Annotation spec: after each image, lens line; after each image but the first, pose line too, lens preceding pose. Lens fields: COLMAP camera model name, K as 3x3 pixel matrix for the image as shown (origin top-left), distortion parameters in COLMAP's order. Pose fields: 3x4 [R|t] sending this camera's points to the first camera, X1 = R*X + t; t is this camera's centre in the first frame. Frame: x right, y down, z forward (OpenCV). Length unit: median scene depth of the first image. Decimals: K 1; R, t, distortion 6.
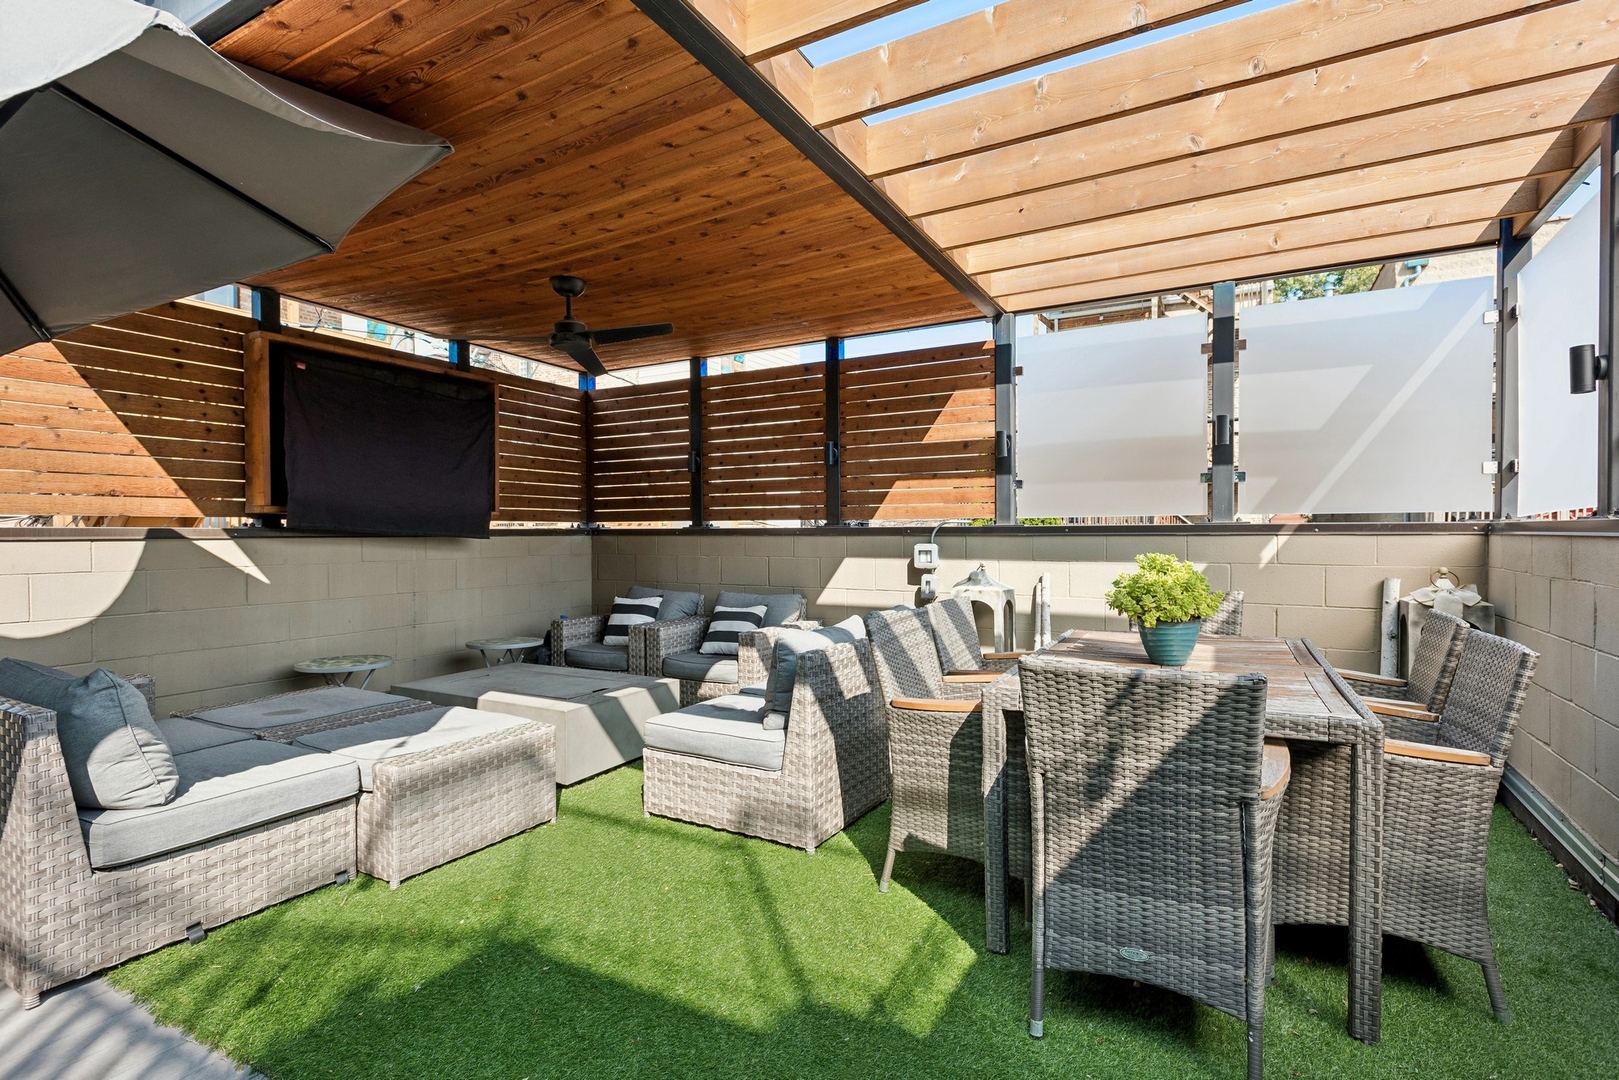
lens RADIAL K [[770.1, 0, 816.4], [0, 770.1, 538.6], [0, 0, 1]] dist [0.021423, -0.008136]
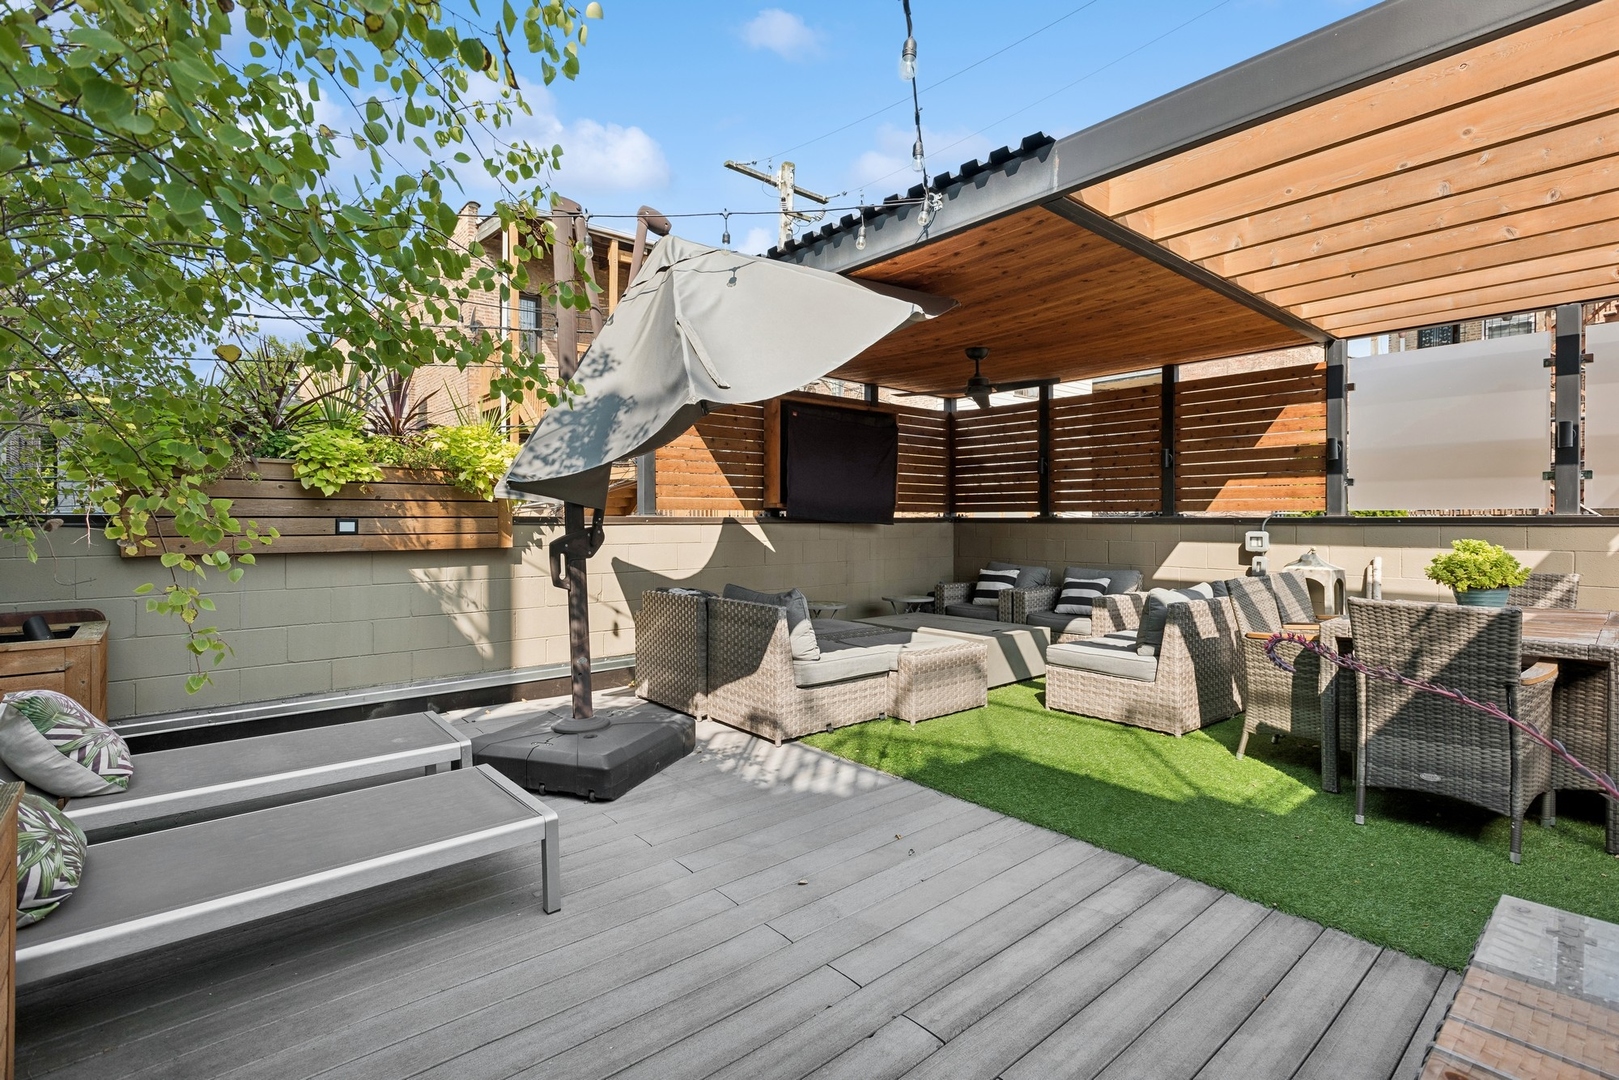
lens RADIAL K [[770.1, 0, 779.1], [0, 770.1, 522.8], [0, 0, 1]] dist [0.021423, -0.008136]
pose [[0.929457, 0.005635, -0.368888, -0.146777], [-0.006470, 0.999979, -0.001027, -0.001074], [0.368874, 0.003342, 0.929473, -0.567594]]
